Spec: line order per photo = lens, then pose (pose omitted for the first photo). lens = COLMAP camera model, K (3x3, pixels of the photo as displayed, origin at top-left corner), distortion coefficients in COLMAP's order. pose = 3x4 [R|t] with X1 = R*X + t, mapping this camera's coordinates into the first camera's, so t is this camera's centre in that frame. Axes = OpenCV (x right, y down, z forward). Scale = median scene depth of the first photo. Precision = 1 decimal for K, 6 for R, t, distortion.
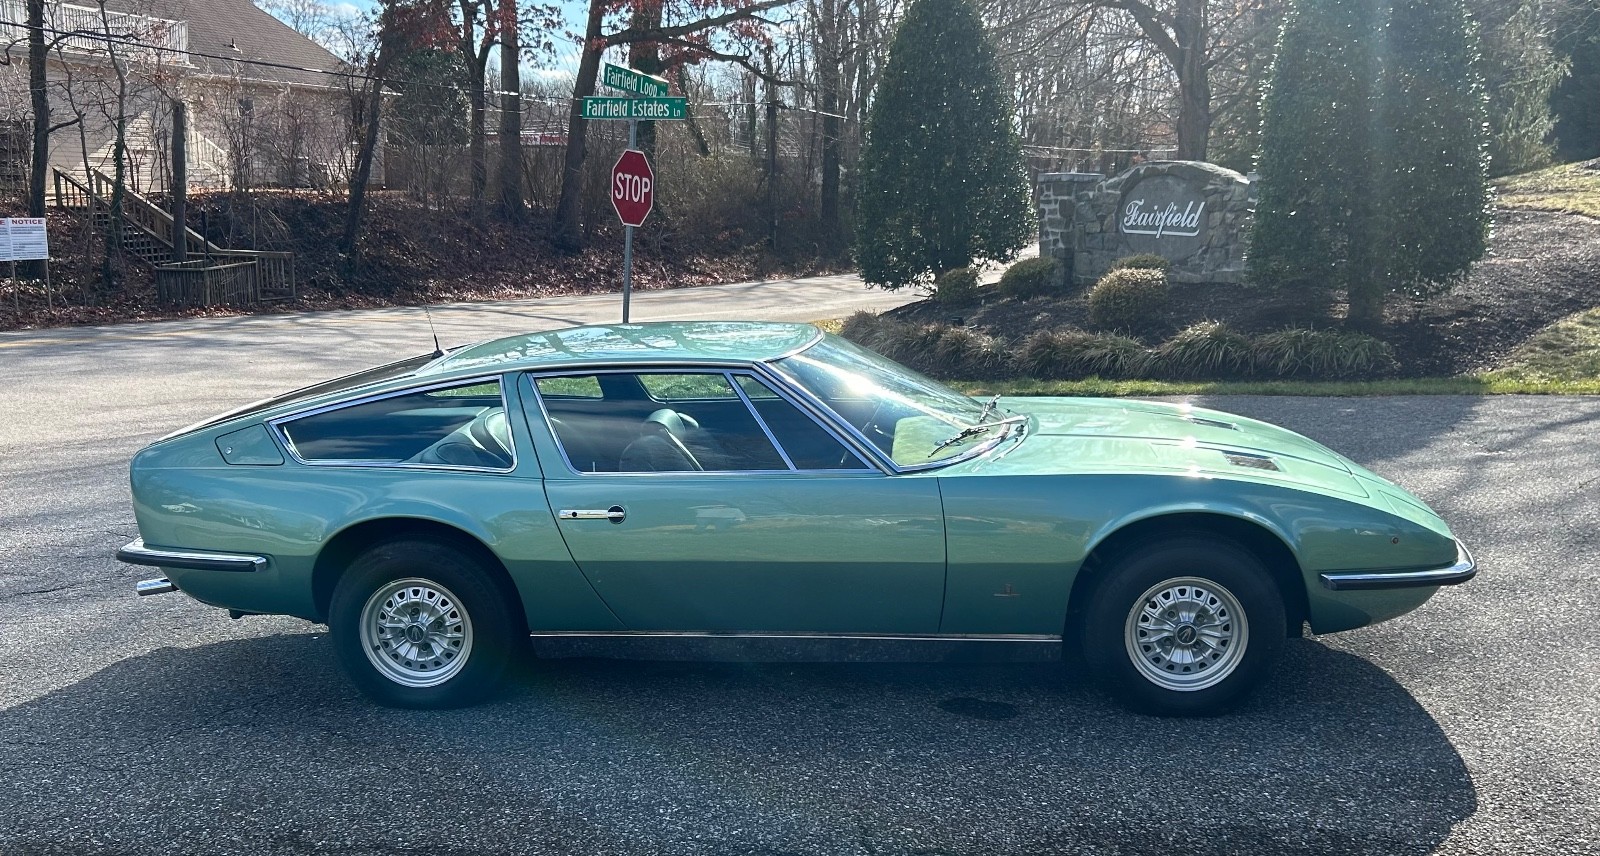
lens RADIAL K [[1601.5, 0, 797.1], [0, 1601.5, 440.2], [0, 0, 1]] dist [0.018159, 0.000000]
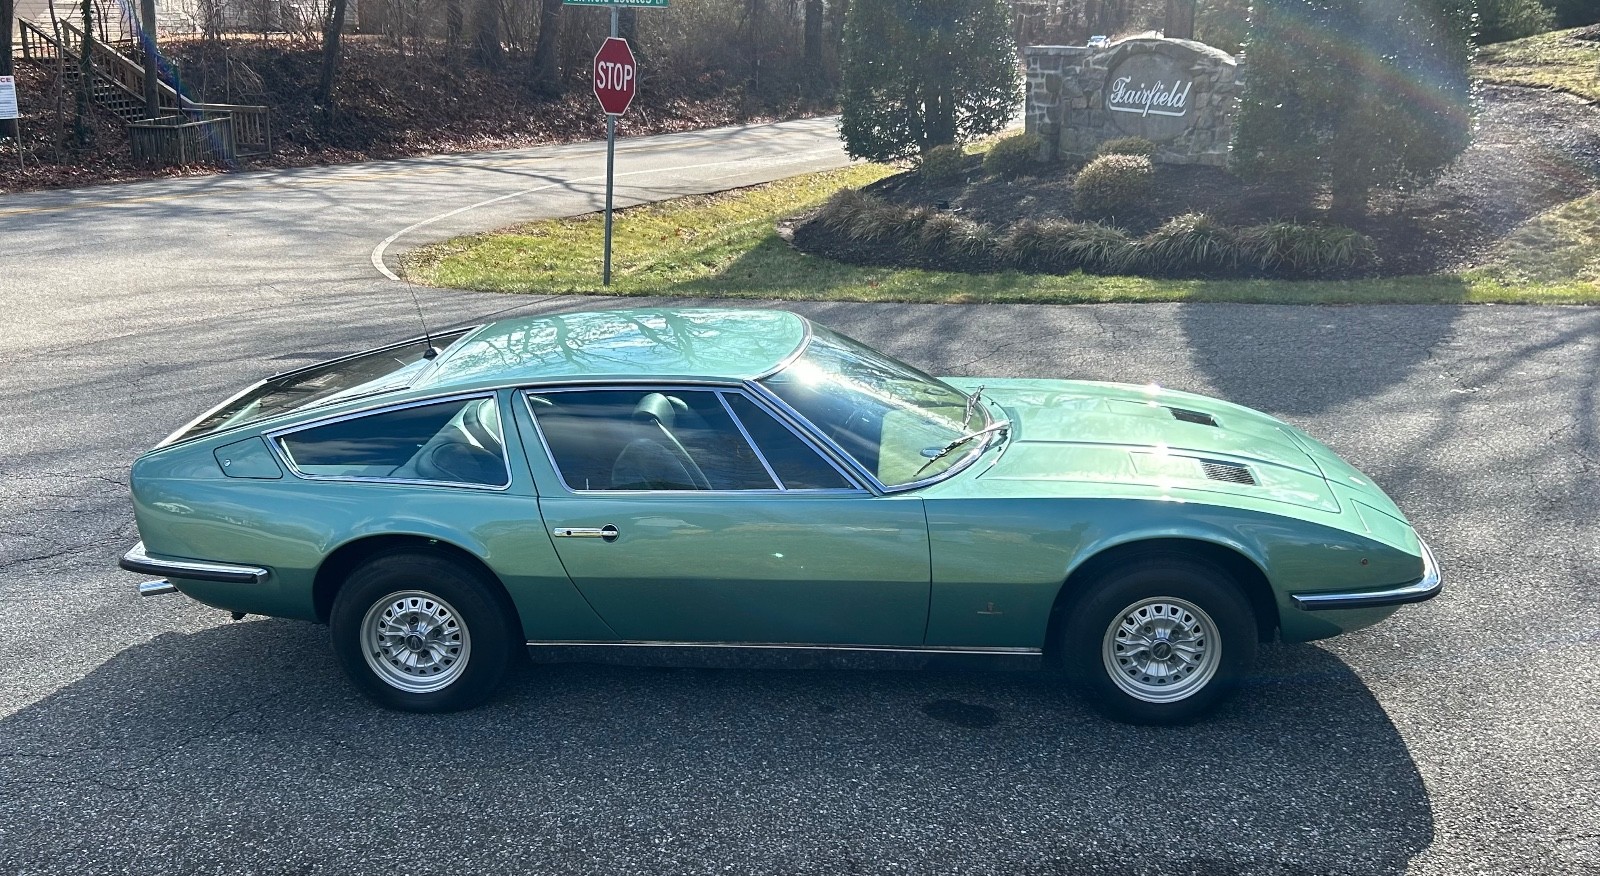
lens RADIAL K [[1611.1, 0, 799.3], [0, 1611.1, 388.7], [0, 0, 1]] dist [0.014908, 0.000000]
pose [[0.999920, 0.000011, 0.012646, -0.004032], [-0.000960, 0.997178, 0.075067, -0.108875], [-0.012609, -0.075074, 0.997098, -0.020322]]
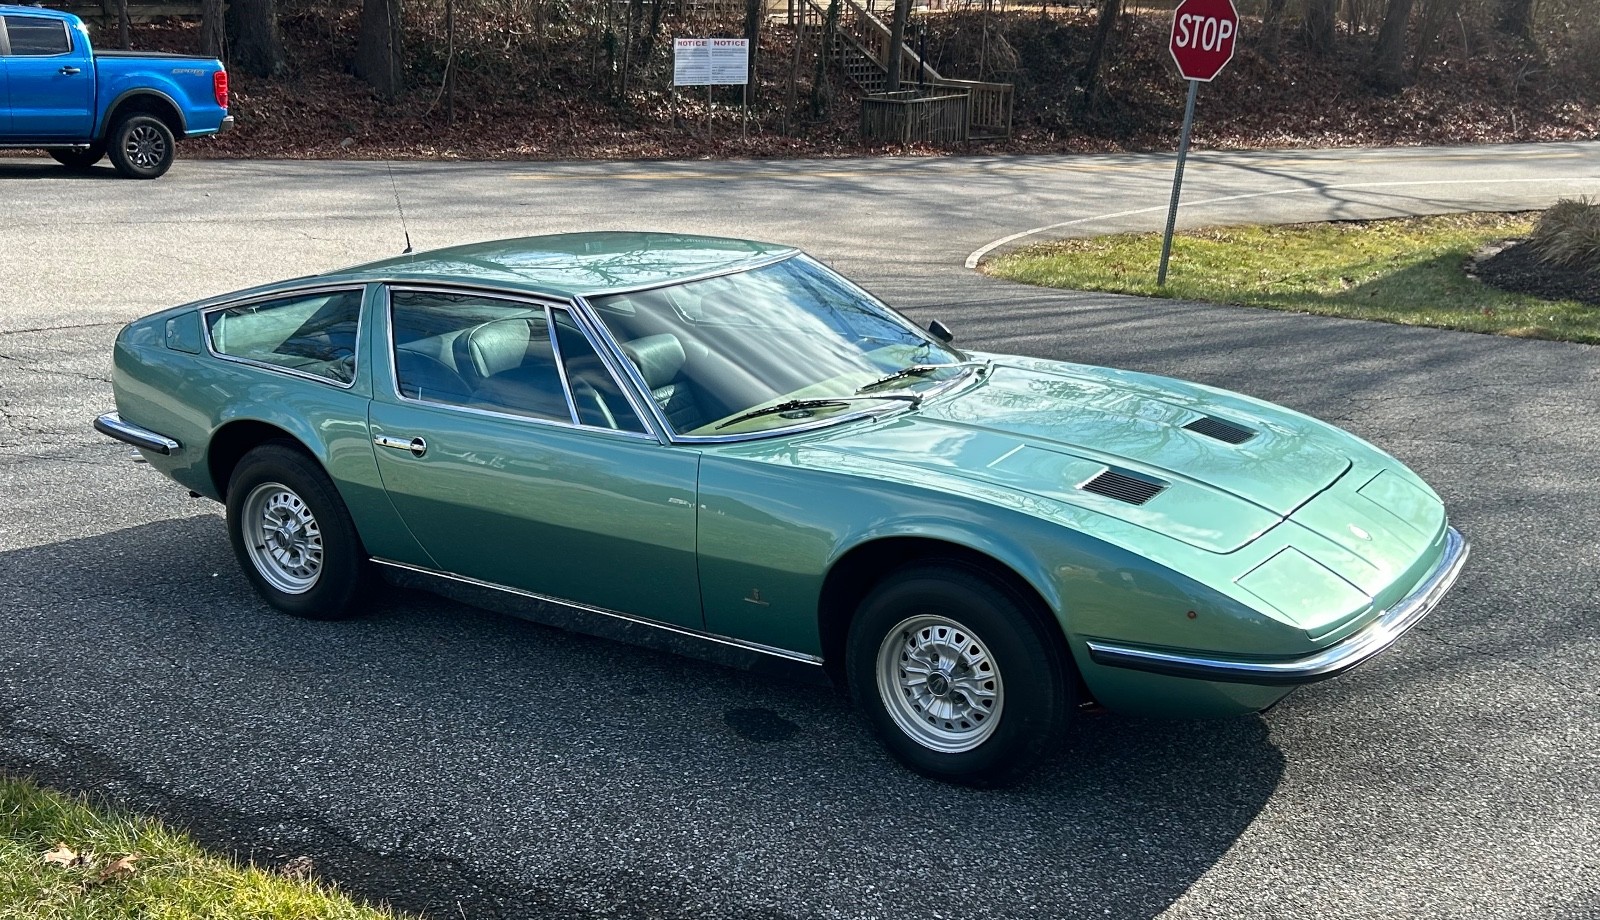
lens RADIAL K [[1852.2, 0, 796.1], [0, 1852.2, 552.0], [0, 0, 1]] dist [0.047730, 0.000000]
pose [[0.874781, 0.154732, -0.459148, 0.522223], [-0.091707, 0.983383, 0.156676, -0.074459], [0.475761, -0.094950, 0.874435, 0.128712]]
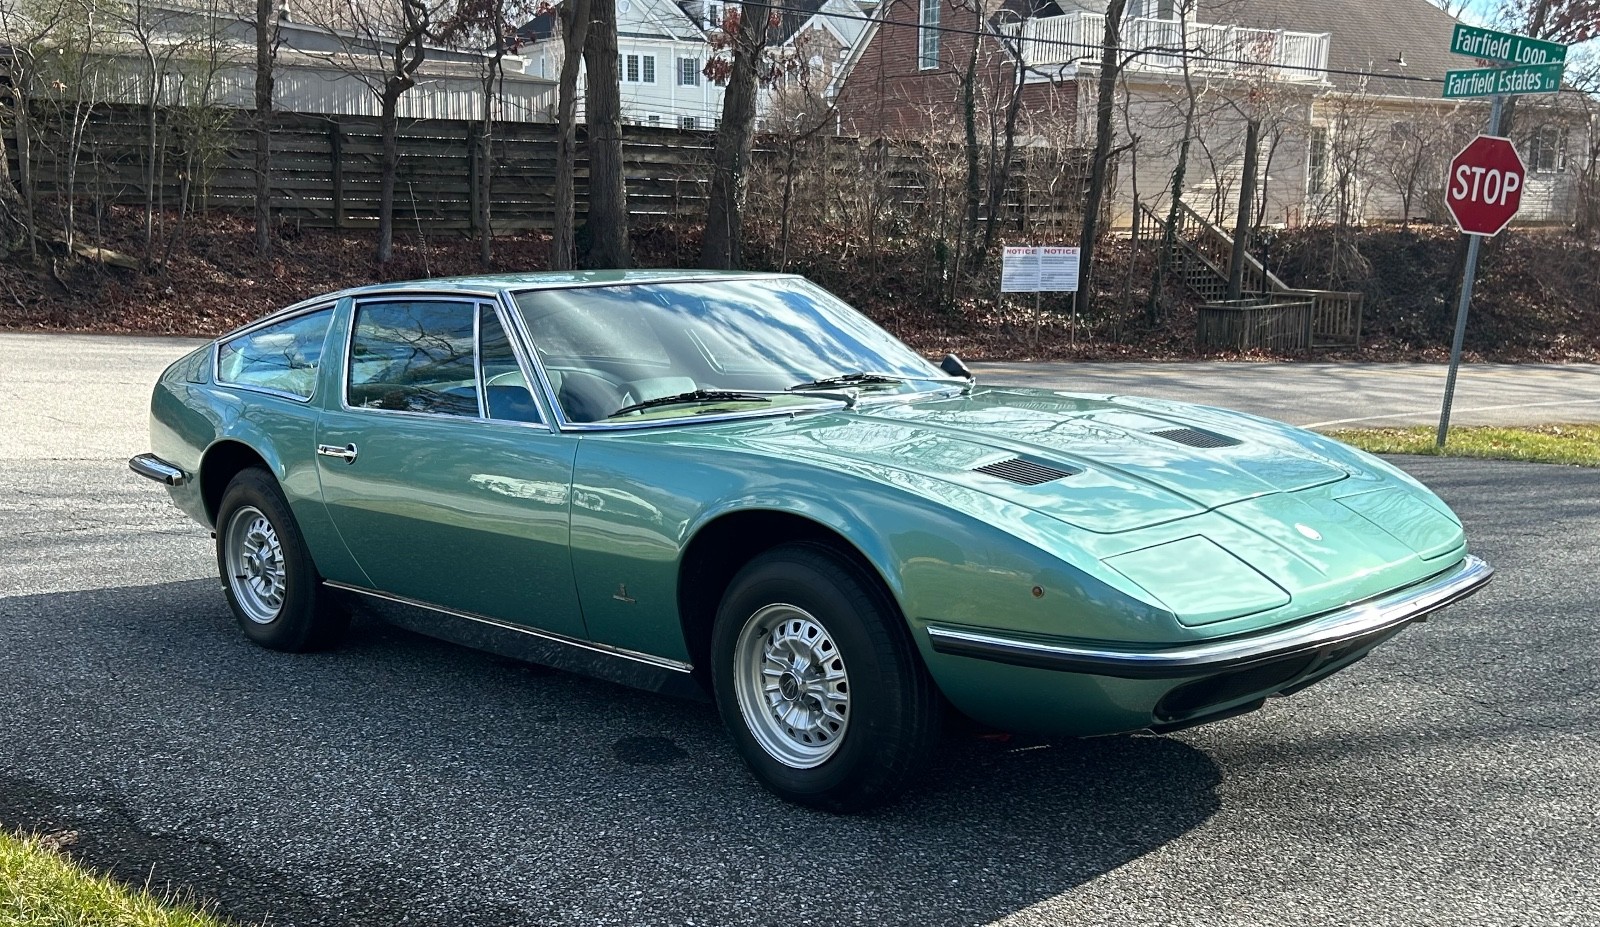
lens RADIAL K [[1852.5, 0, 785.4], [0, 1852.5, 527.6], [0, 0, 1]] dist [0.025564, 0.000000]
pose [[0.748333, 0.106750, -0.654677, 0.665092], [-0.108973, 0.993341, 0.037409, 0.019143], [0.654311, 0.043348, 0.754982, 0.332014]]
